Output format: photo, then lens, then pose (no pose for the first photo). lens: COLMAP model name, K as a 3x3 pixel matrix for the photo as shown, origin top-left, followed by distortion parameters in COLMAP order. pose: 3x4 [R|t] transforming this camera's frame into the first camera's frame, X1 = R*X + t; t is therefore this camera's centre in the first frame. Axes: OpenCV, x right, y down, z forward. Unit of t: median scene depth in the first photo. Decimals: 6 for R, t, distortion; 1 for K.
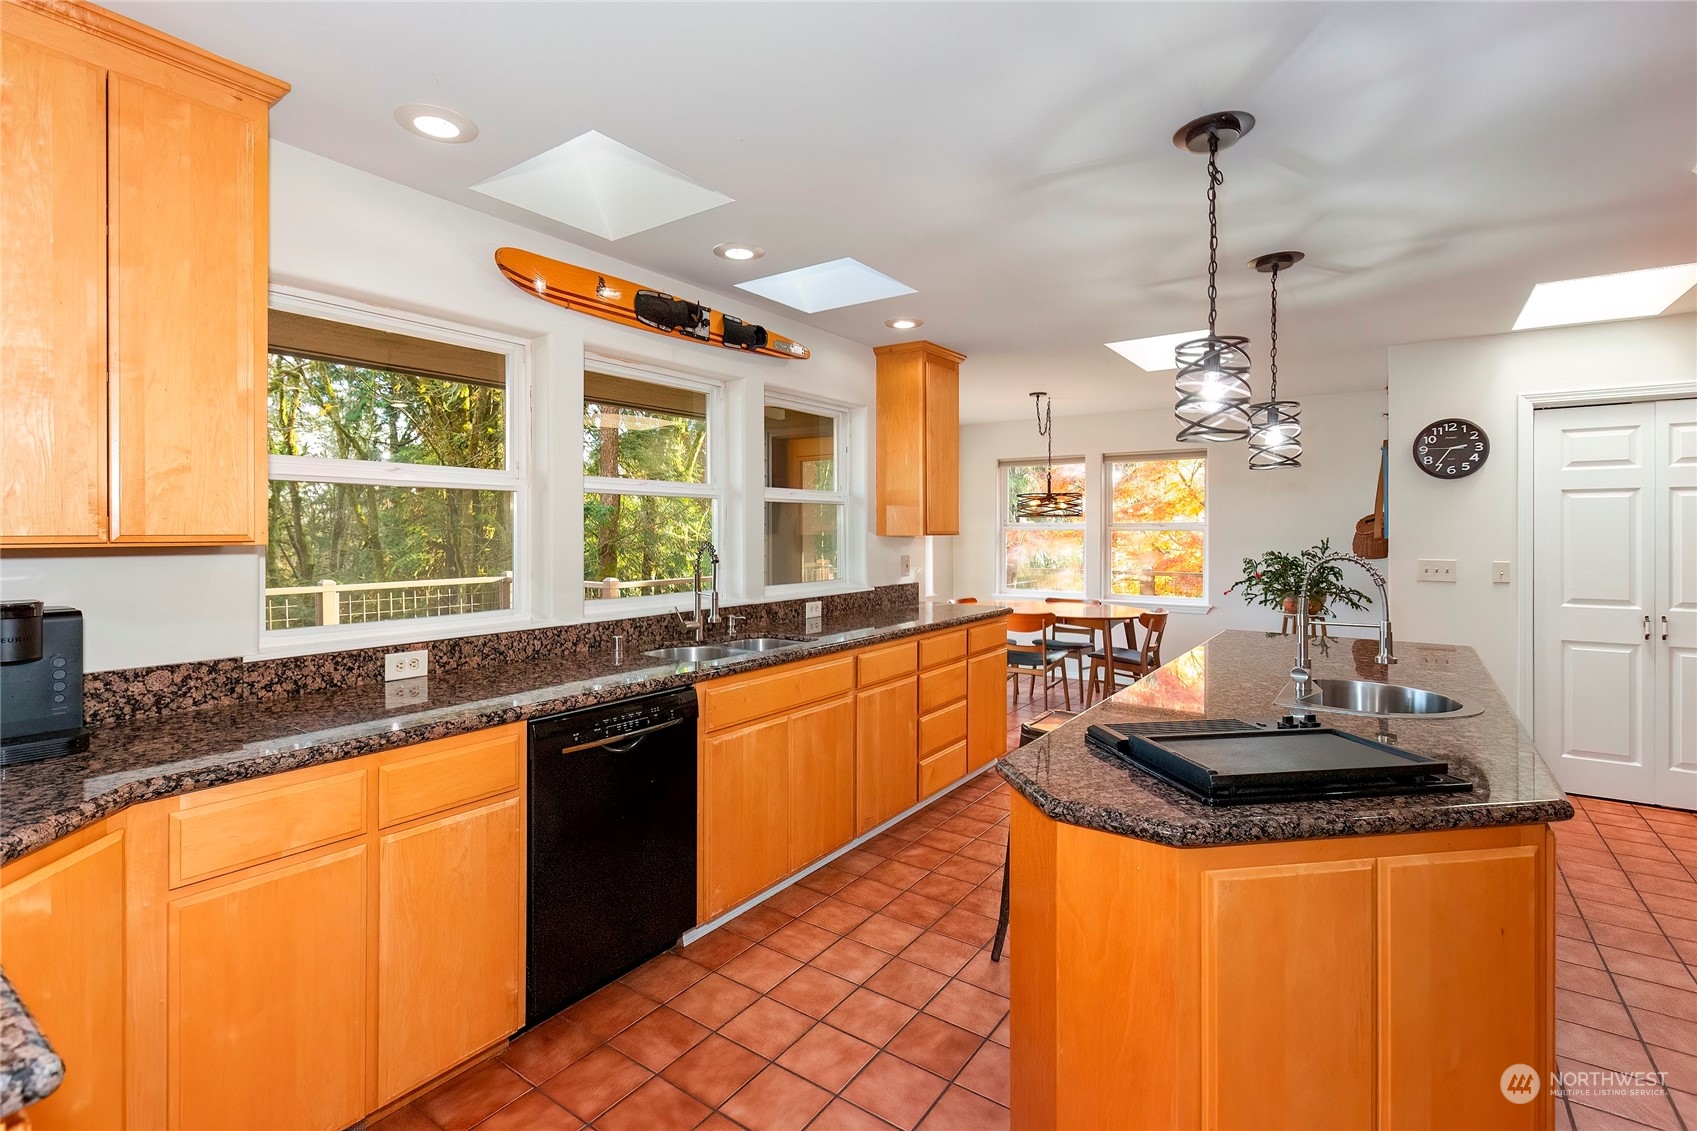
lens RADIAL K [[778.9, 0, 836.0], [0, 778.9, 528.2], [0, 0, 1]] dist [0.001327, 0.000508]
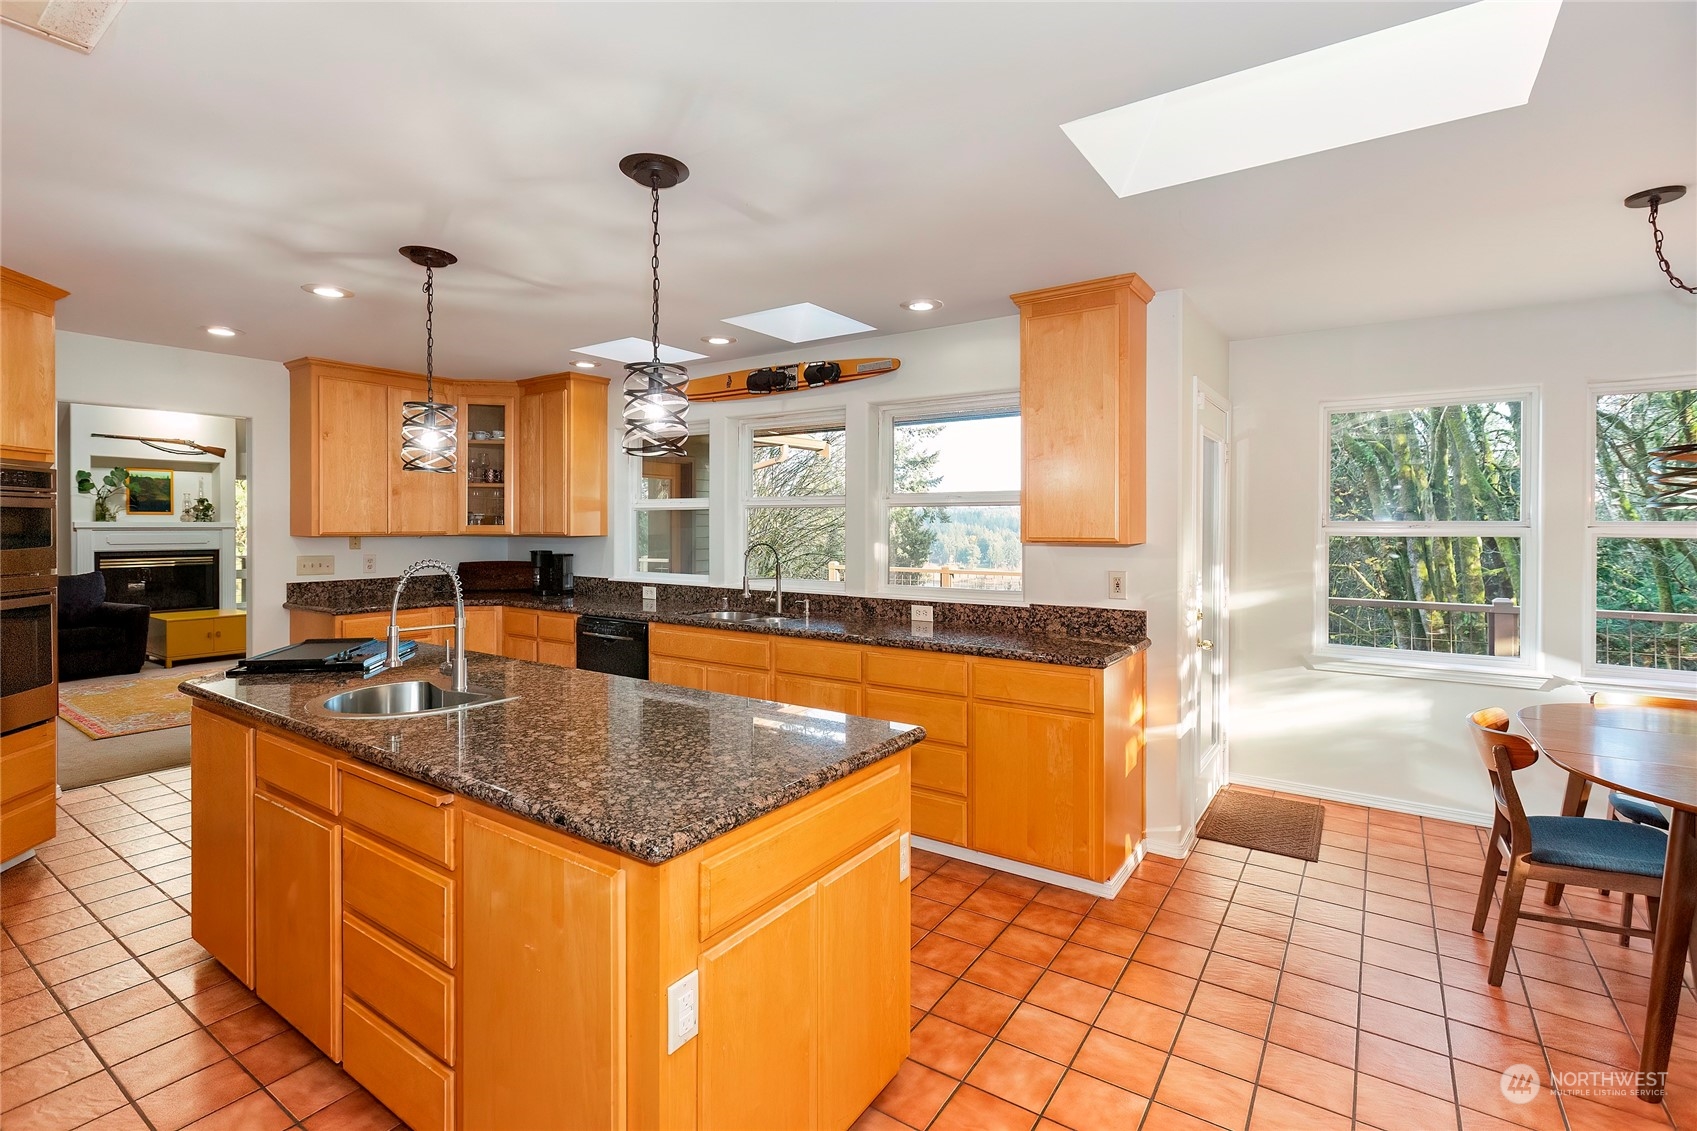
lens RADIAL K [[778.9, 0, 836.0], [0, 778.9, 528.2], [0, 0, 1]] dist [0.001327, 0.000508]
pose [[0.022050, 0.010558, -0.999701, 1.240693], [0.003067, 0.999939, 0.010628, -0.020913], [0.999752, -0.003300, 0.022016, 1.106469]]
